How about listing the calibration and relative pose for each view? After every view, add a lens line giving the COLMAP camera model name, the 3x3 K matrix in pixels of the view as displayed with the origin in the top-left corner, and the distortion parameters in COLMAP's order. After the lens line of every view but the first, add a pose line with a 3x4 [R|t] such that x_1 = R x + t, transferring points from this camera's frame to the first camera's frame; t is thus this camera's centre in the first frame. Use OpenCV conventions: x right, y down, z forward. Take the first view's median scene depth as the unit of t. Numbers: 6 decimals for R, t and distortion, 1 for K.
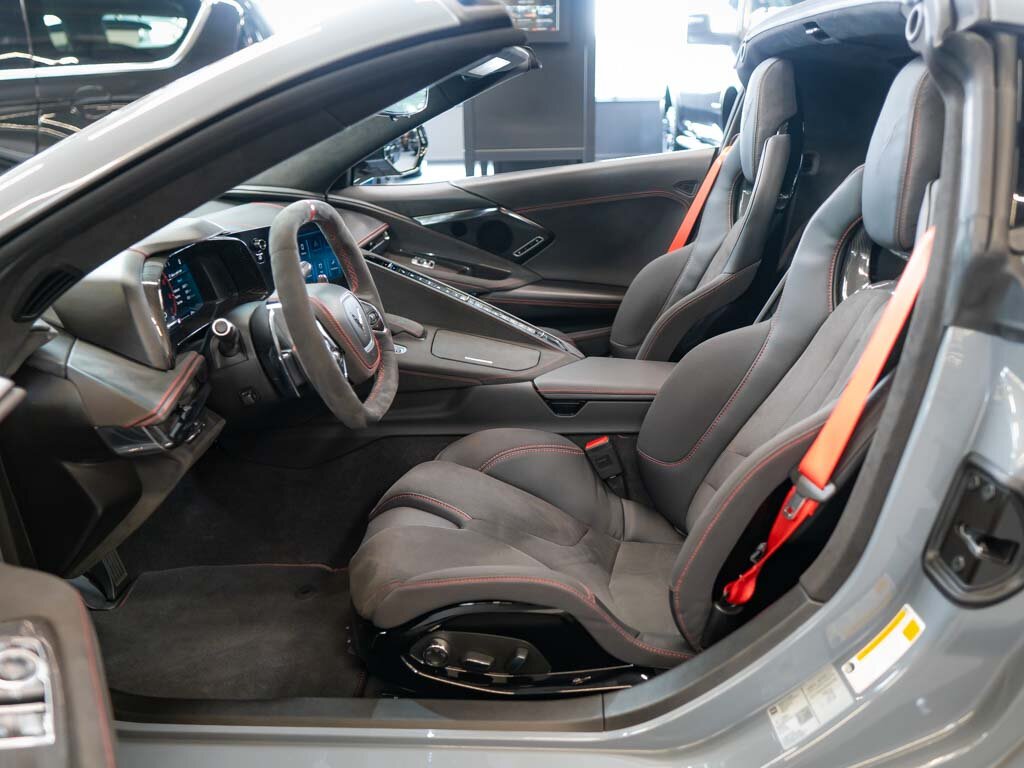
lens RADIAL K [[847.3, 0, 501.4], [0, 847.3, 382.4], [0, 0, 1]] dist [-0.004675, -0.007765]
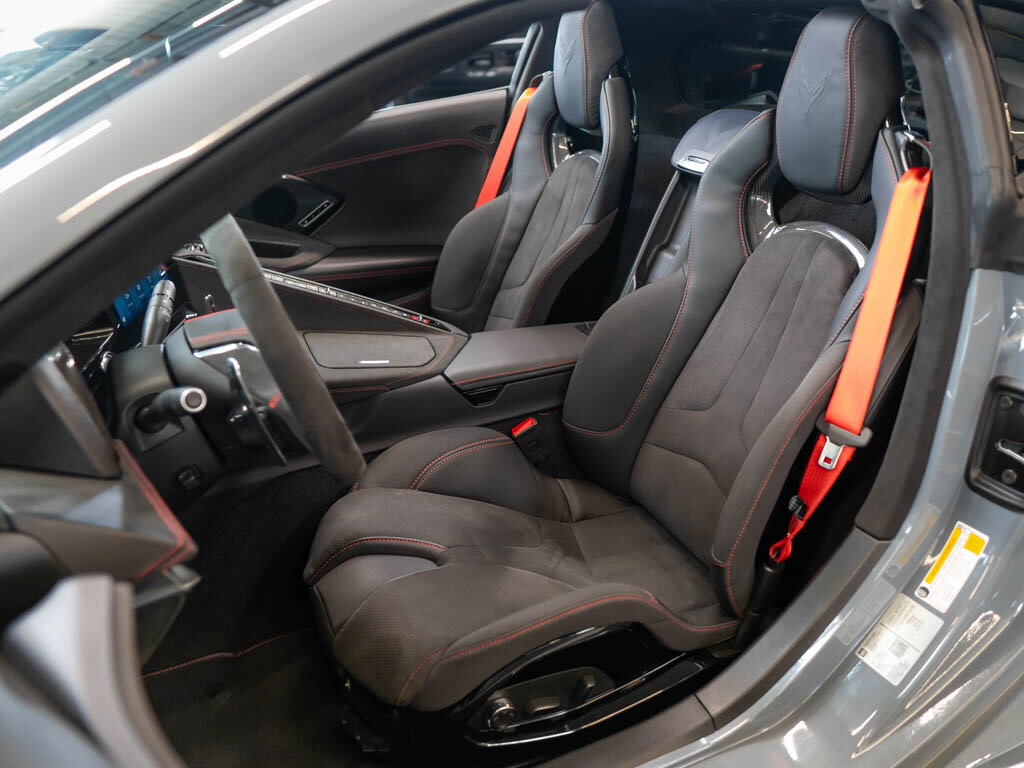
lens RADIAL K [[881.1, 0, 565.6], [0, 881.1, 350.1], [0, 0, 1]] dist [-0.004709, -0.003769]
pose [[0.872987, -0.182751, 0.452213, -0.269143], [0.164749, 0.983145, 0.079271, -0.079974], [-0.459077, 0.005299, 0.888380, 0.129635]]
